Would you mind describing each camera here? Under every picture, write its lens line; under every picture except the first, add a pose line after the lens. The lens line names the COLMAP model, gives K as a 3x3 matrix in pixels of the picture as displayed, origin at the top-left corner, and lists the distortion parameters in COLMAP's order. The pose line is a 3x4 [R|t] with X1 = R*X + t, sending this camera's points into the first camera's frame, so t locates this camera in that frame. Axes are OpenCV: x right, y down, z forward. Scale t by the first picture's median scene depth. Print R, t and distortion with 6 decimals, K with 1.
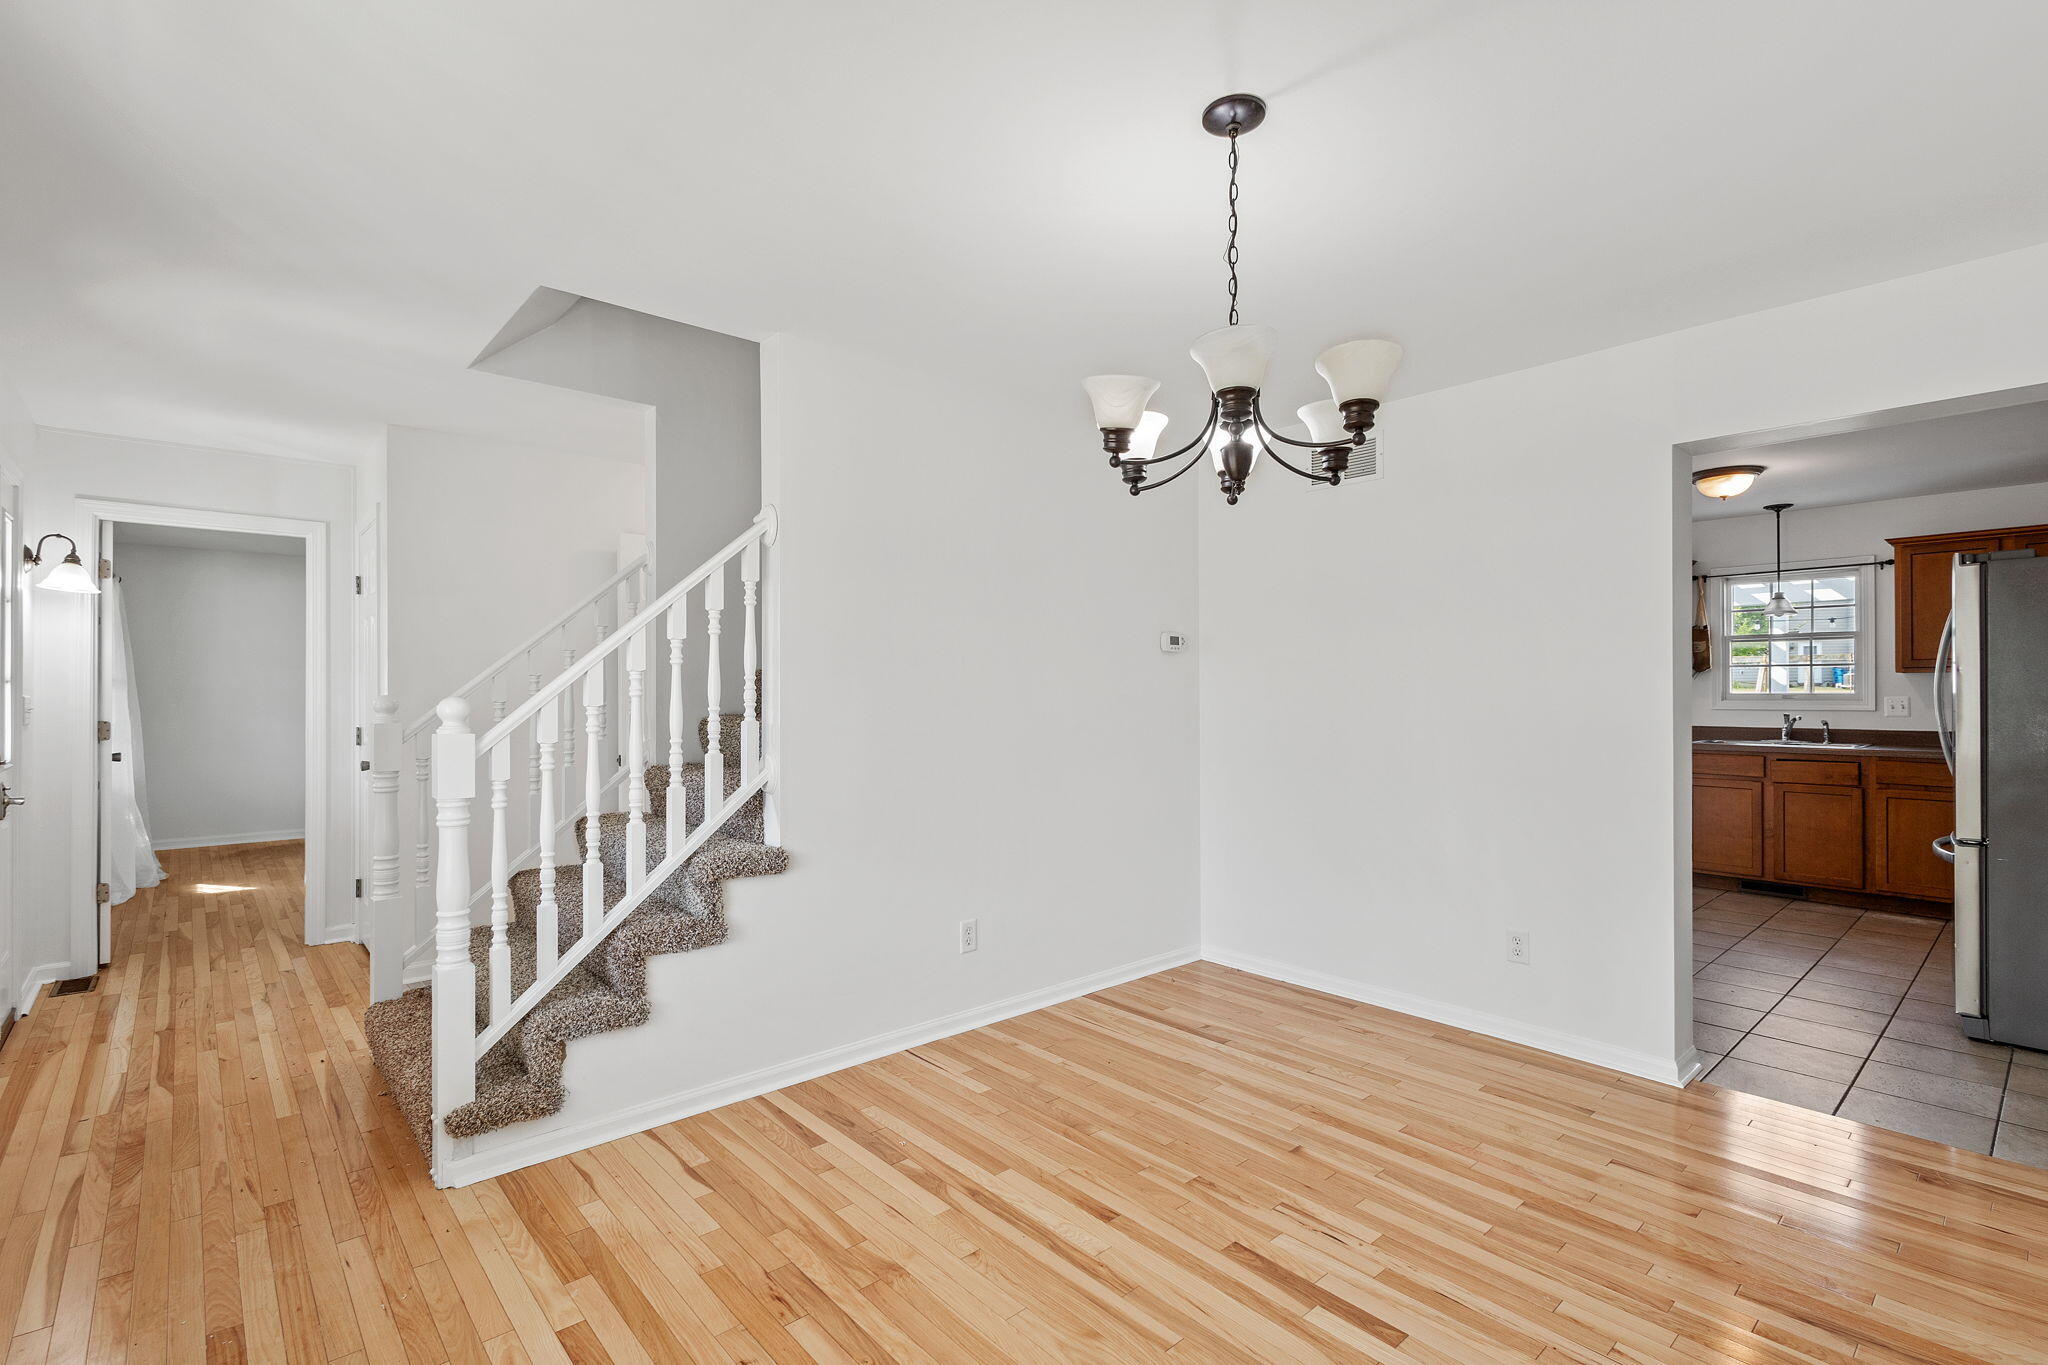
lens RADIAL K [[947.1, 0, 1004.4], [0, 947.1, 690.7], [0, 0, 1]] dist [0.007728, -0.002324]
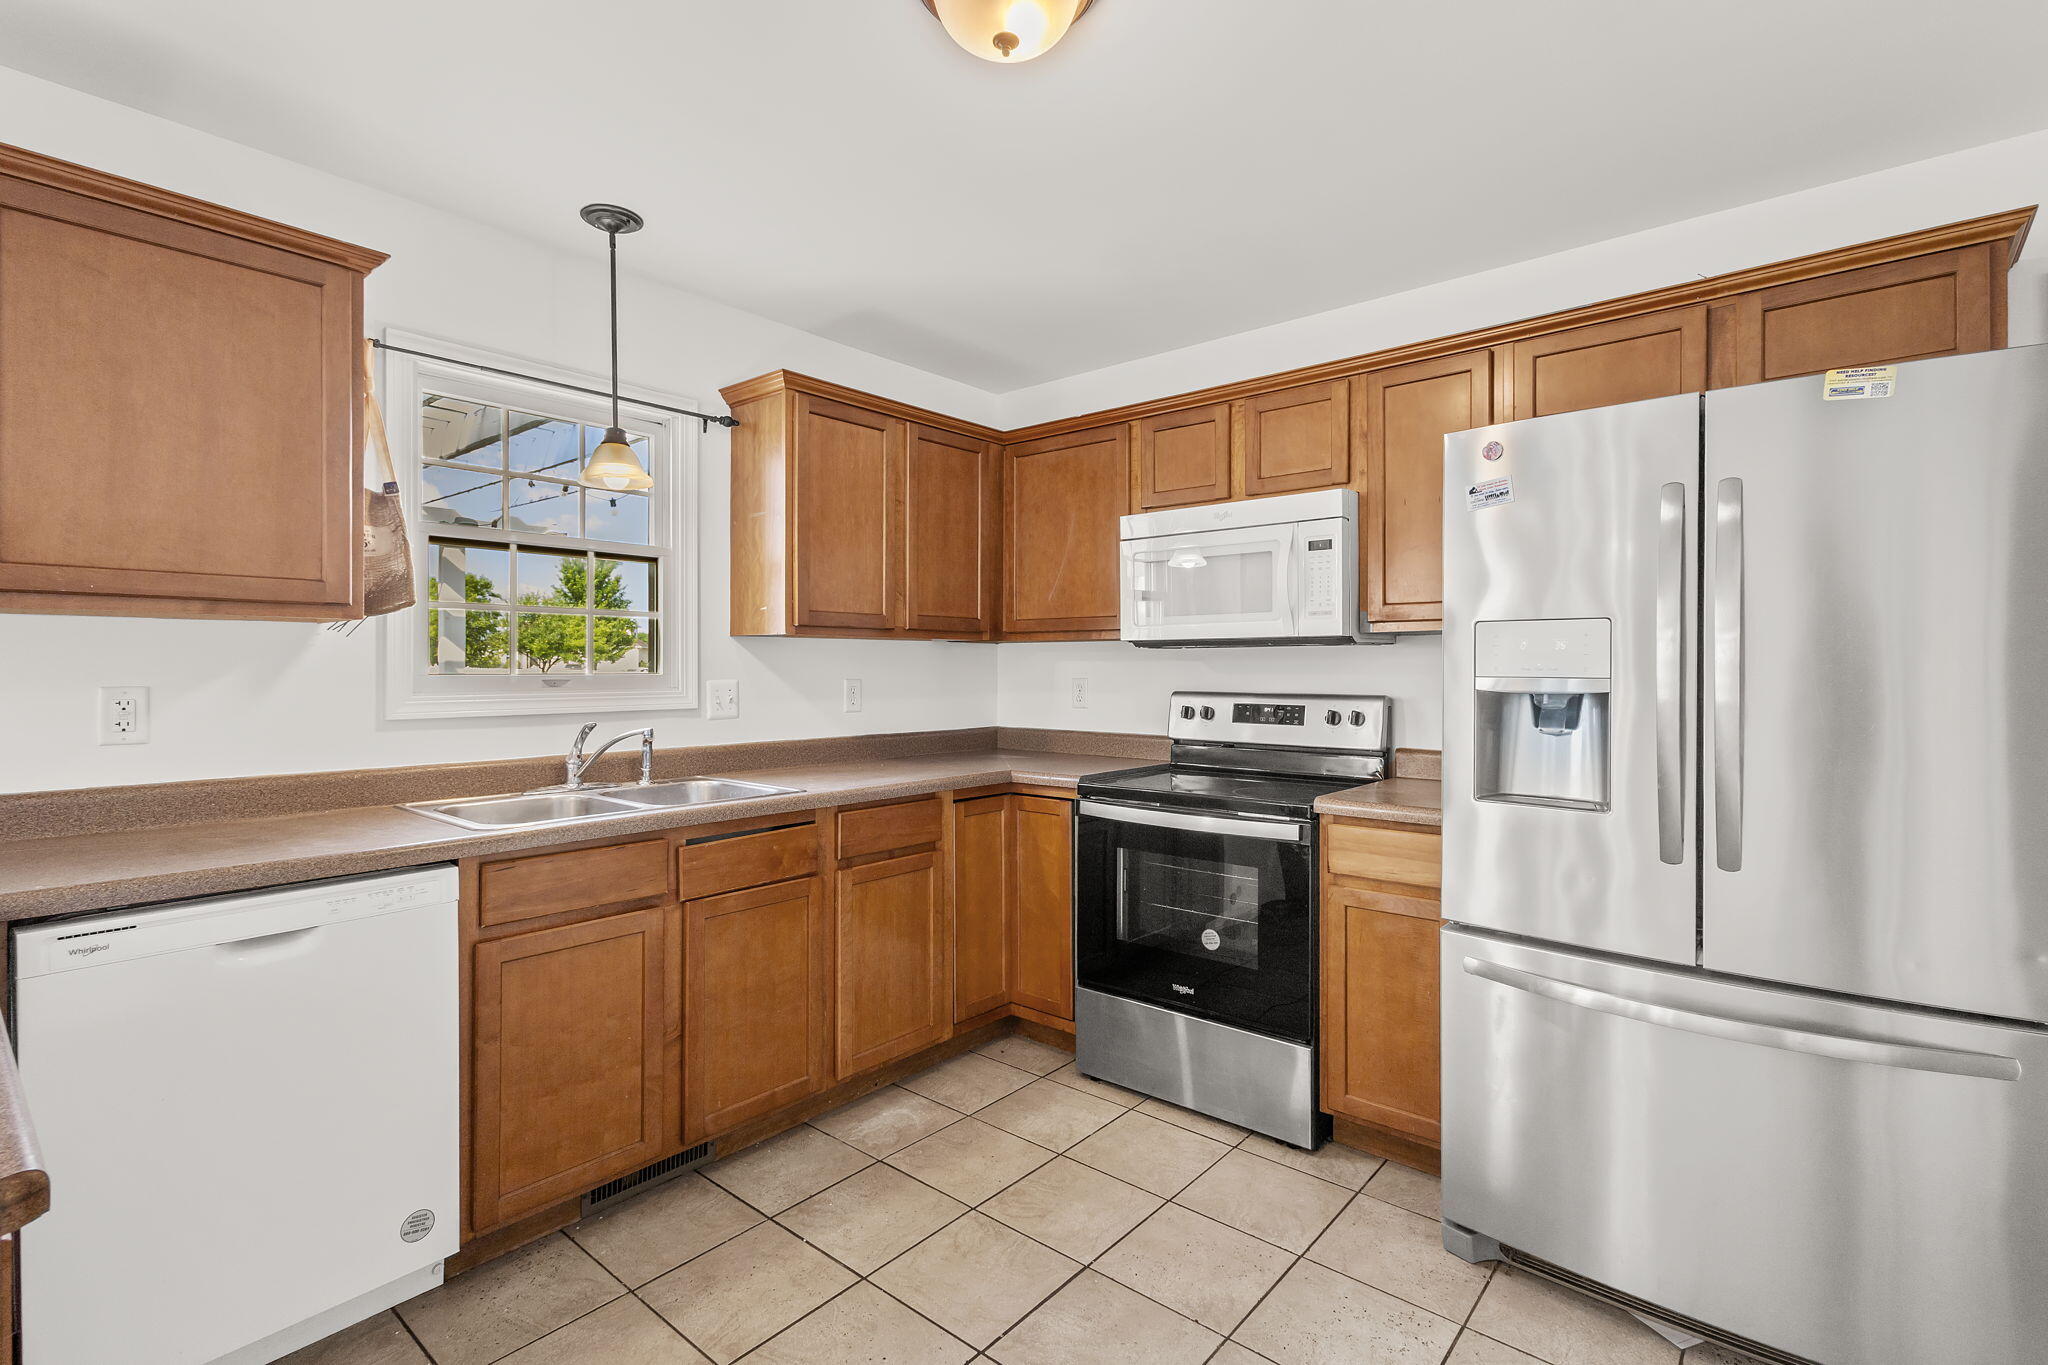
lens RADIAL K [[947.1, 0, 1021.4], [0, 947.1, 668.1], [0, 0, 1]] dist [0.007728, -0.002324]
pose [[-0.139649, 0.003309, 0.990196, 0.392451], [0.000482, 0.999995, -0.003274, 0.001268], [-0.990201, 0.000020, -0.139650, 0.899067]]
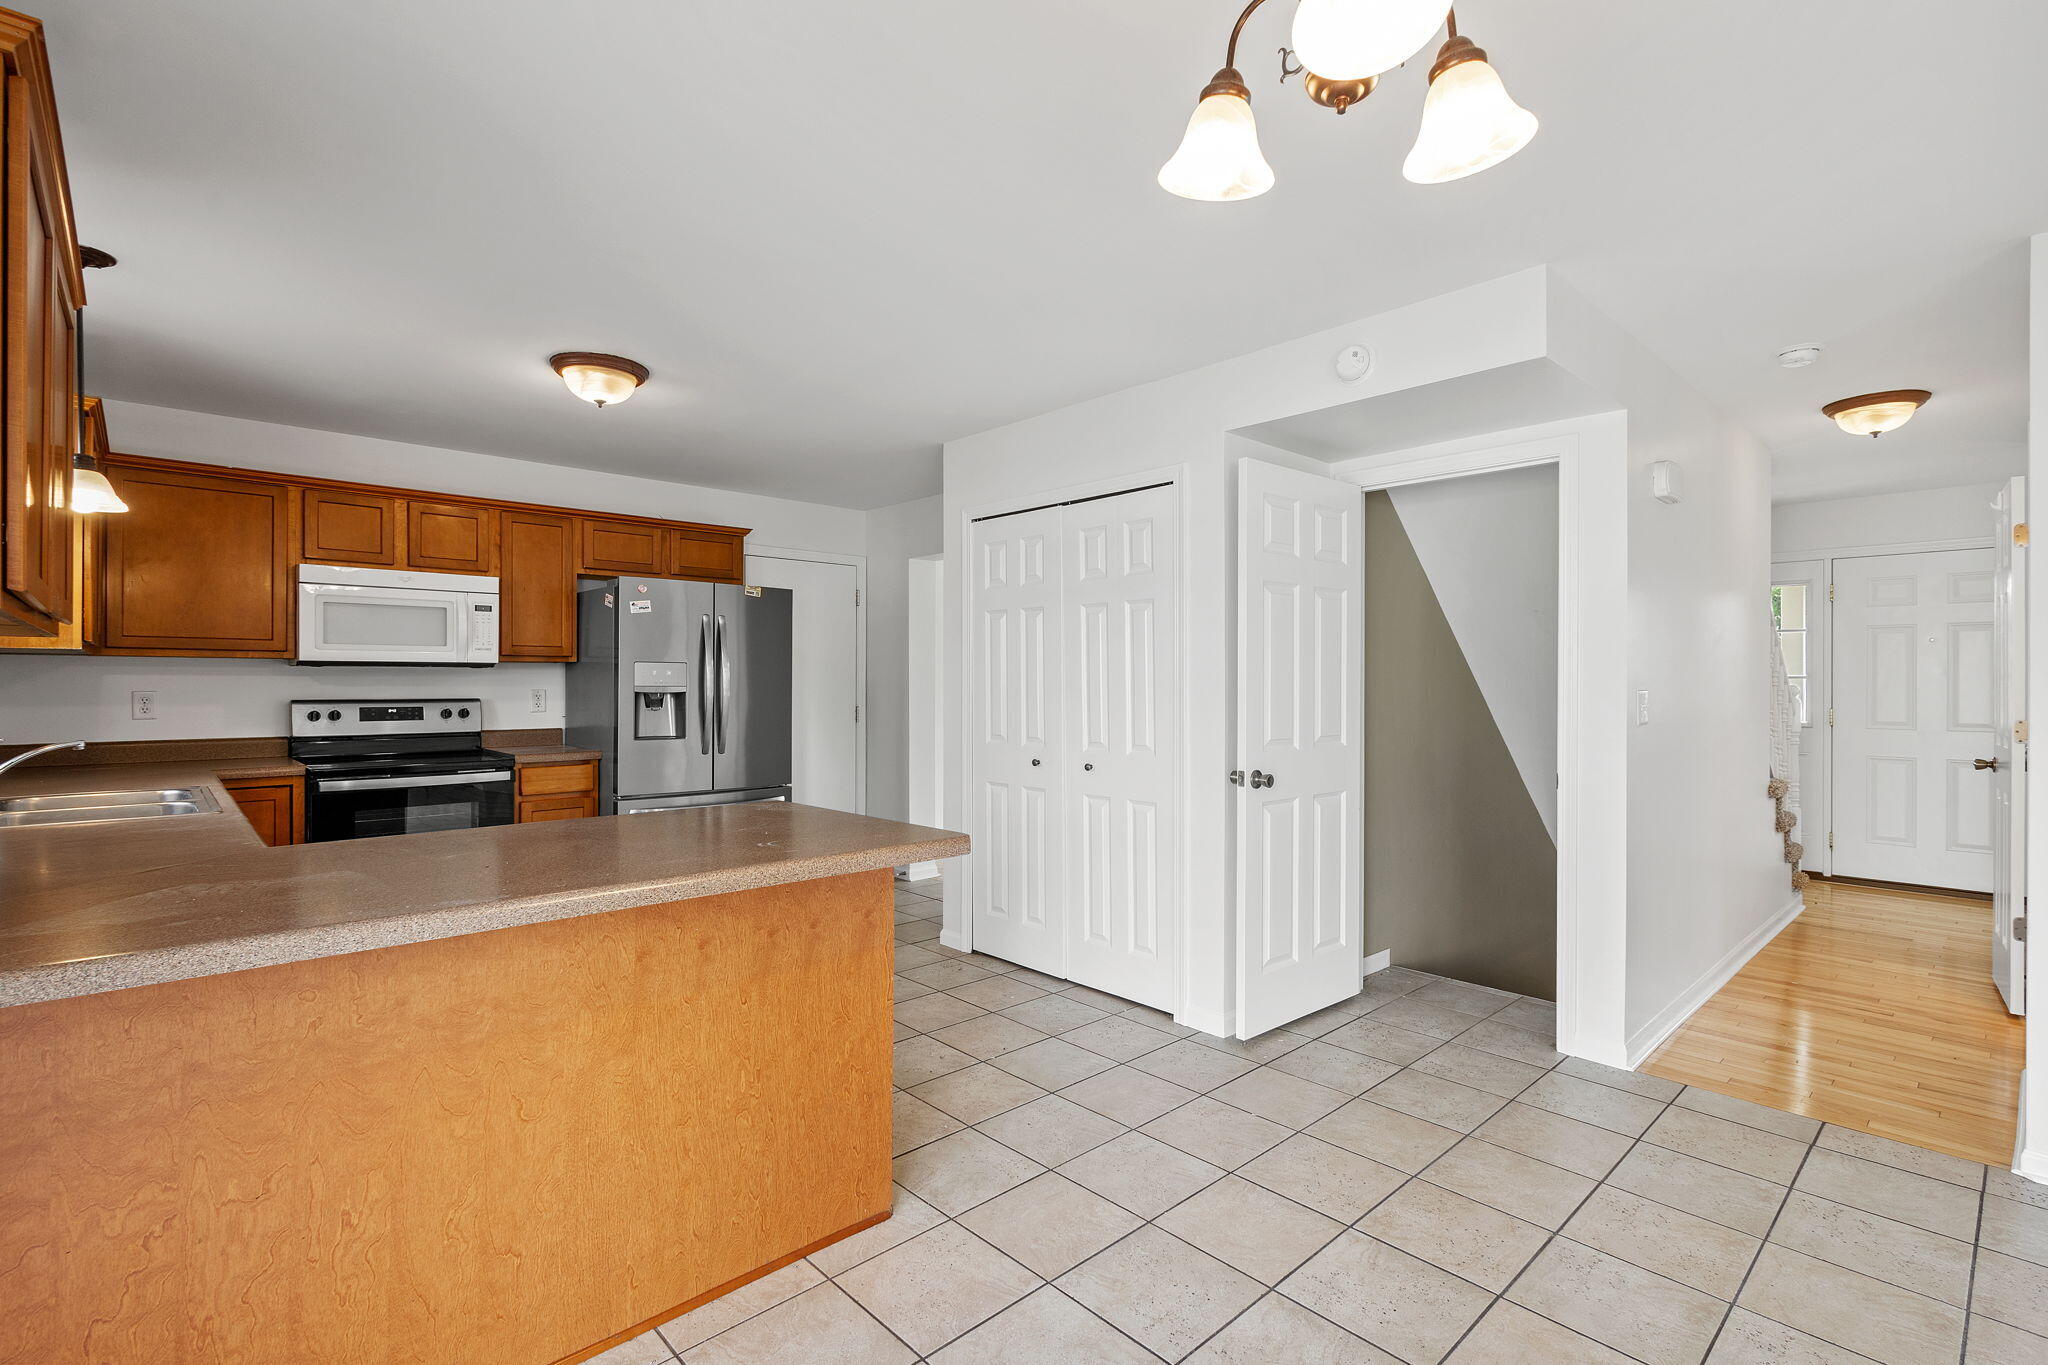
lens RADIAL K [[947.1, 0, 1031.4], [0, 947.1, 687.2], [0, 0, 1]] dist [0.007728, -0.002324]
pose [[-0.999753, 0.002184, -0.022135, 0.399852], [0.002082, 0.999987, 0.004635, 0.001433], [0.022145, 0.004588, -0.999744, 1.466491]]
